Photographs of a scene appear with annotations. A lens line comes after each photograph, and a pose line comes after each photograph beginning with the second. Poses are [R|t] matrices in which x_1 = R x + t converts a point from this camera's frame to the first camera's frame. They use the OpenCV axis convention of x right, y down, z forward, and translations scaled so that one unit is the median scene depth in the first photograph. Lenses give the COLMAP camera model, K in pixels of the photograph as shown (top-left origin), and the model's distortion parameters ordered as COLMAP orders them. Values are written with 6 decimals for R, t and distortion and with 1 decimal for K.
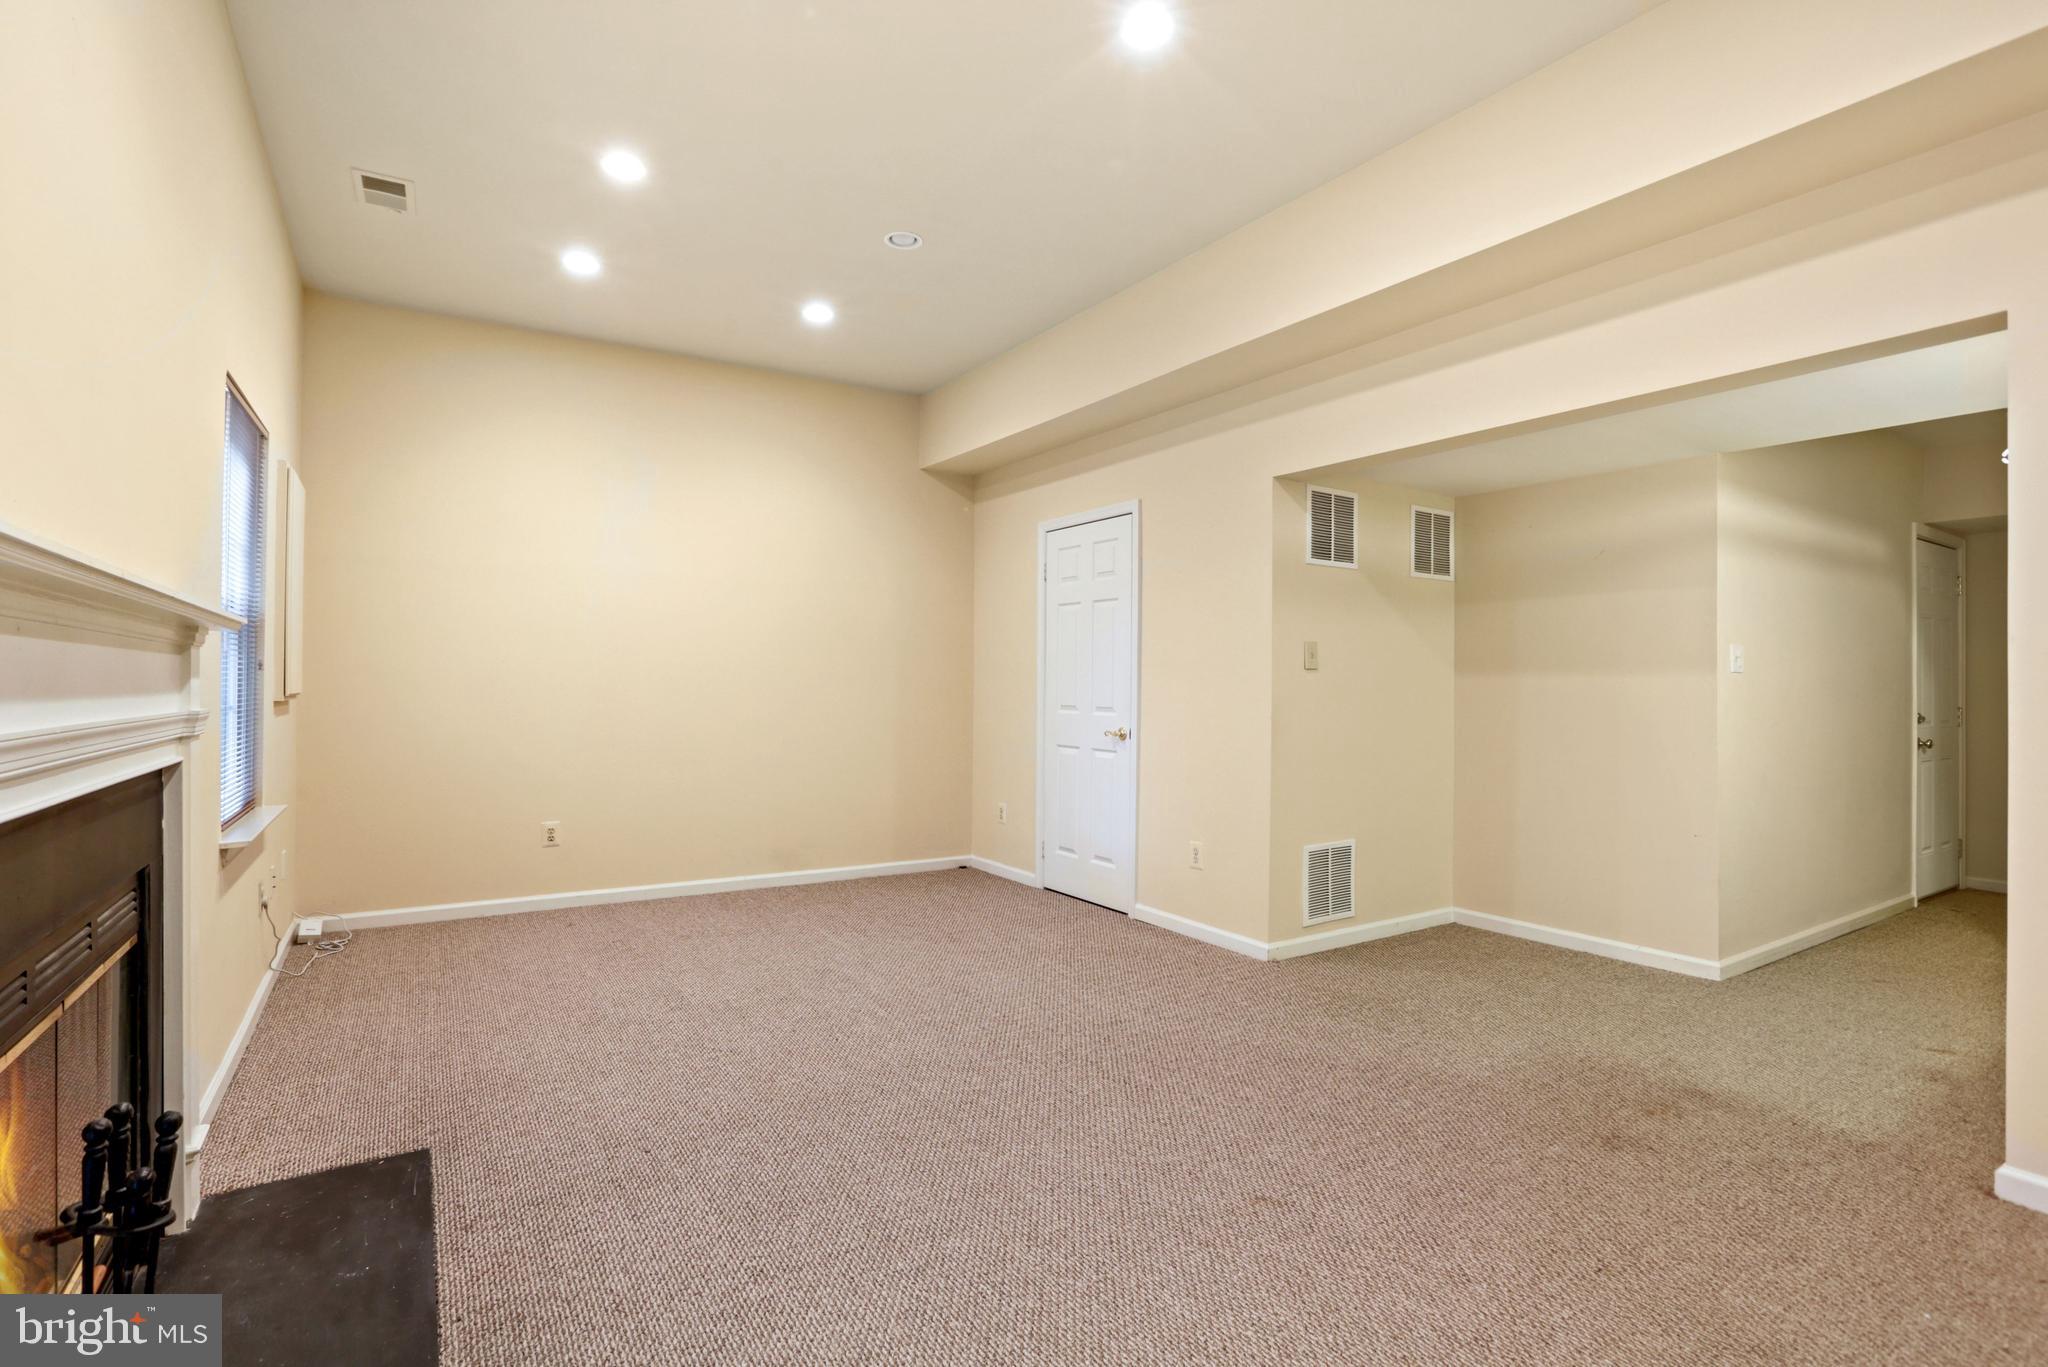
lens RADIAL K [[955.0, 0, 1008.0], [0, 955.0, 675.1], [0, 0, 1]] dist [-0.053146, 0.023351]
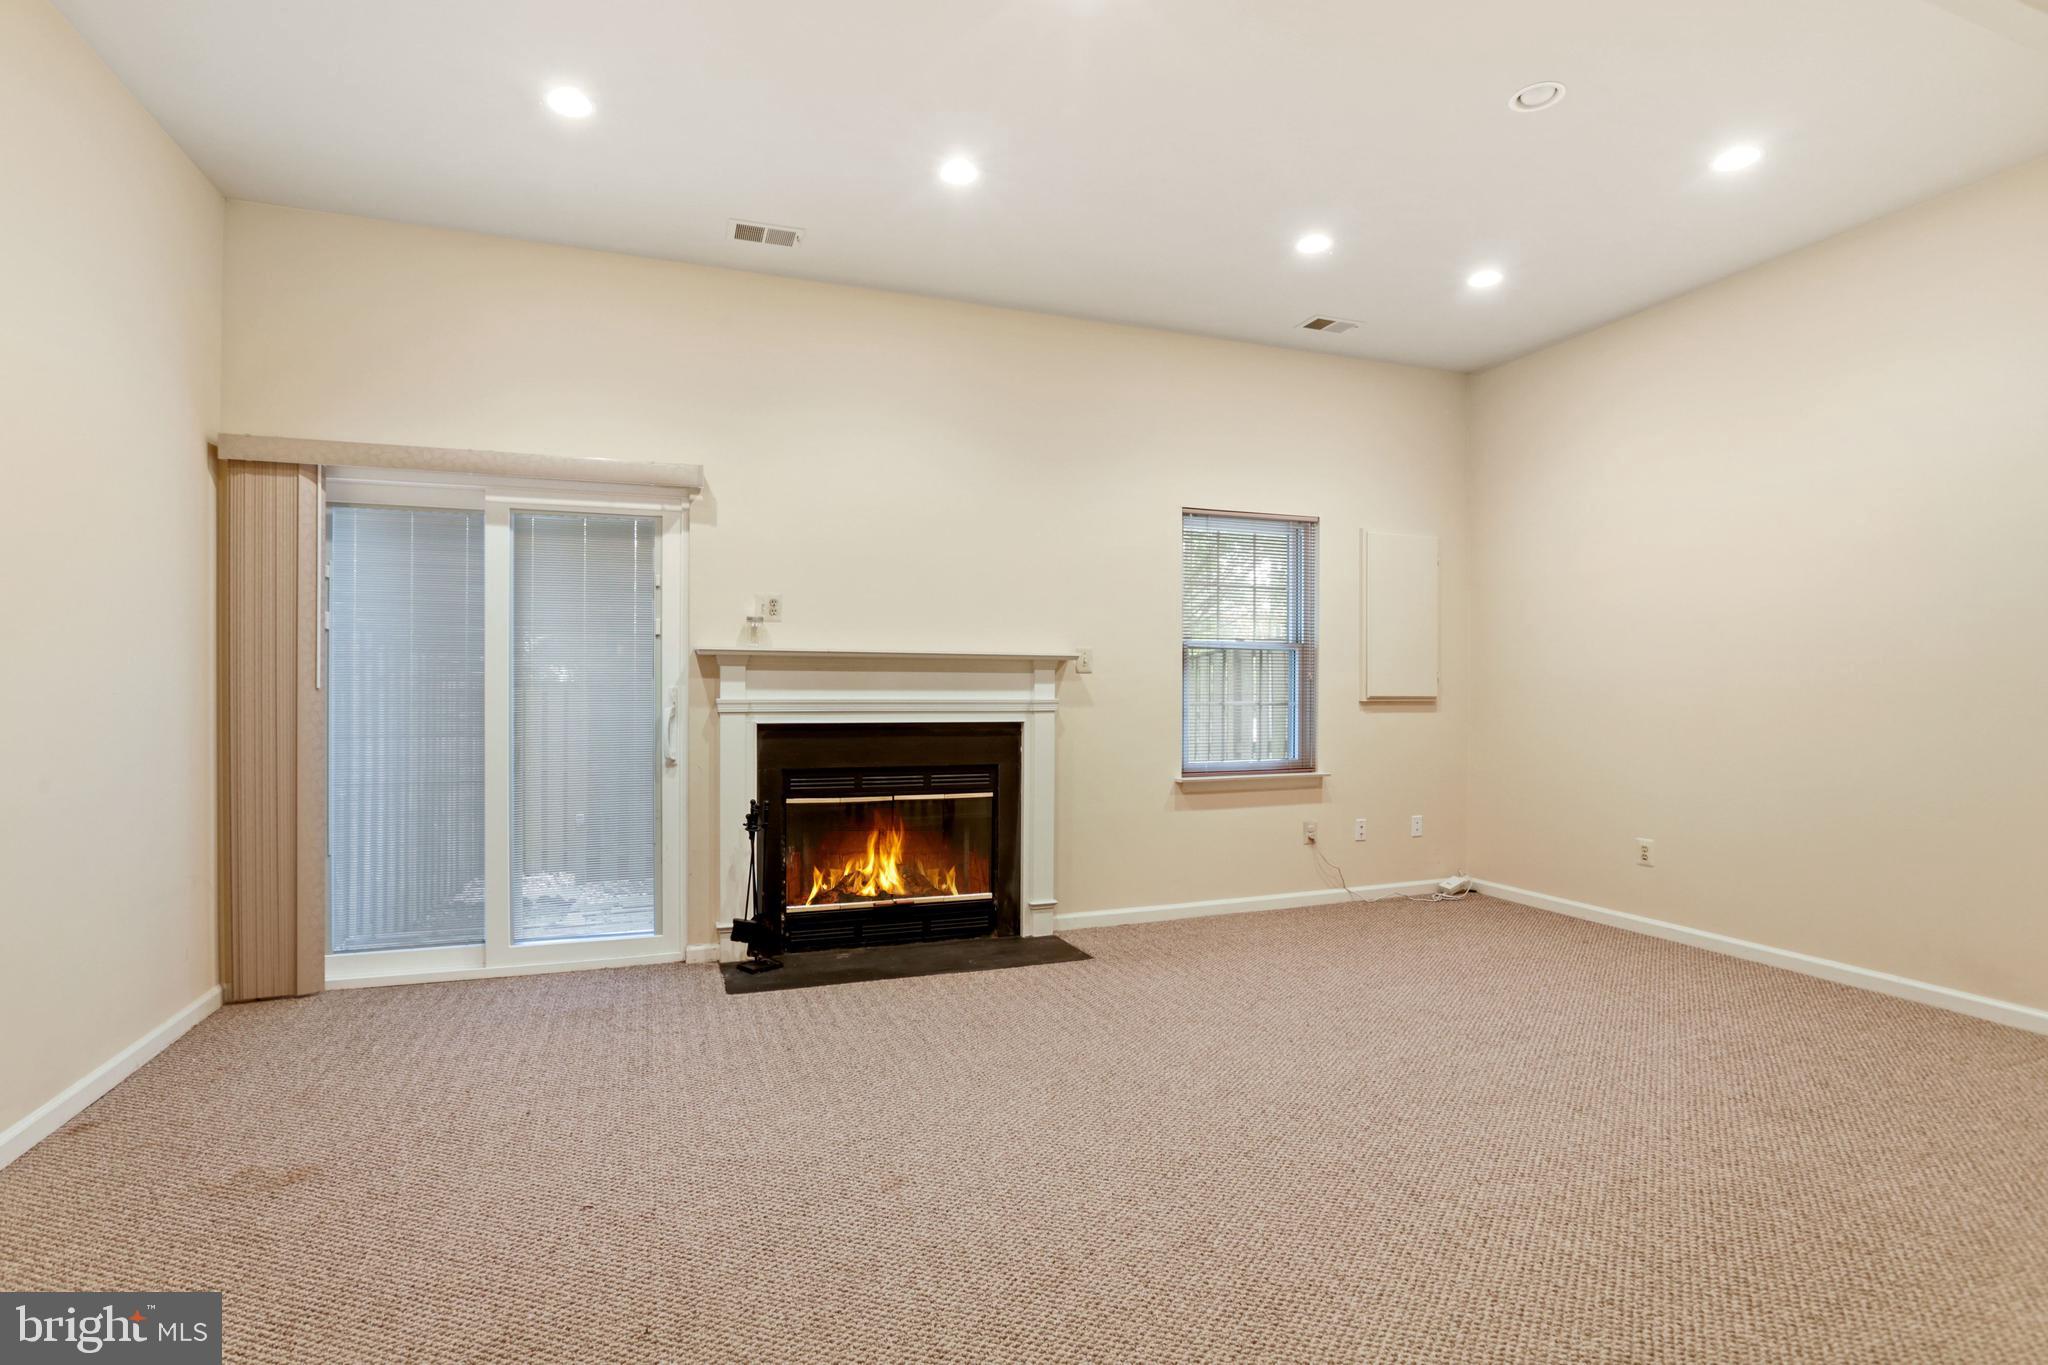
lens RADIAL K [[955.0, 0, 1008.0], [0, 955.0, 674.1], [0, 0, 1]] dist [-0.053146, 0.023351]
pose [[-0.178267, -0.016401, -0.983846, 0.760847], [0.001763, 0.999854, -0.016988, 0.010854], [0.983981, -0.004763, -0.178212, 0.779992]]
